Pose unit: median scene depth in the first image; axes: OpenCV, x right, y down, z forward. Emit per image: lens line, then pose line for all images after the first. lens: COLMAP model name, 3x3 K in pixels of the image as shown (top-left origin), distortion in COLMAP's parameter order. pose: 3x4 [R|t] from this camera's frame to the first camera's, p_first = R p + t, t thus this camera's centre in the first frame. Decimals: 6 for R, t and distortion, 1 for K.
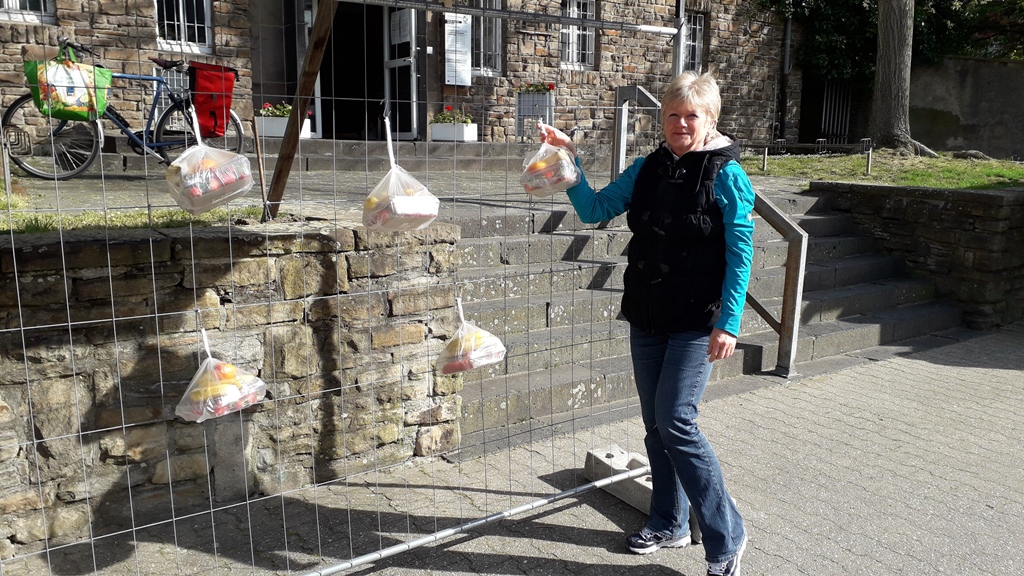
lens RADIAL K [[817.4, 0, 557.5], [0, 817.4, 270.0], [0, 0, 1]] dist [0.012906, -0.000843]
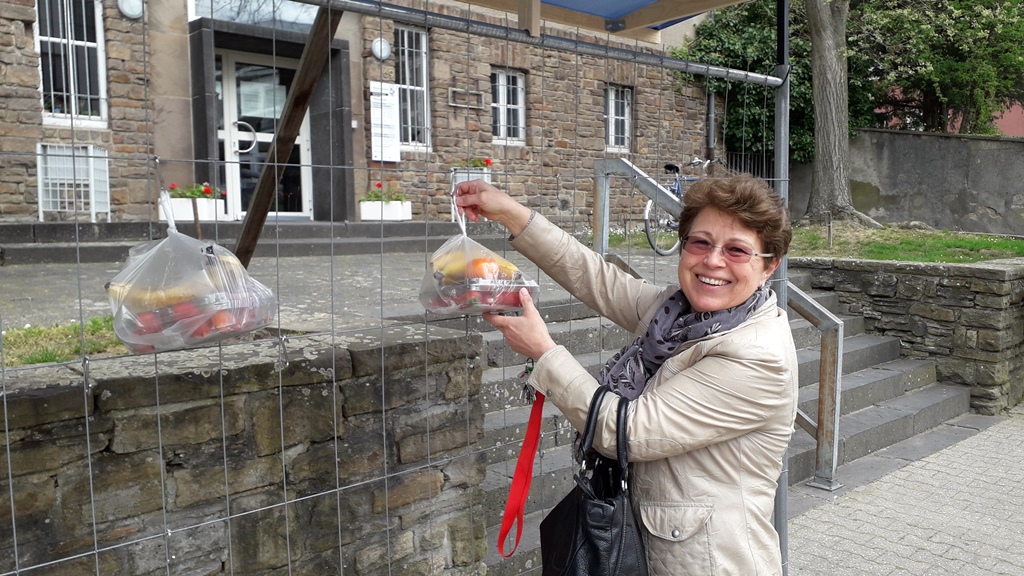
lens RADIAL K [[826.0, 0, 554.7], [0, 826.0, 268.4], [0, 0, 1]] dist [0.036476, -0.064417]
pose [[0.992939, -0.025641, 0.115824, -0.072207], [0.036470, 0.995057, -0.092364, -0.021946], [-0.112883, 0.095936, 0.988966, 0.115576]]
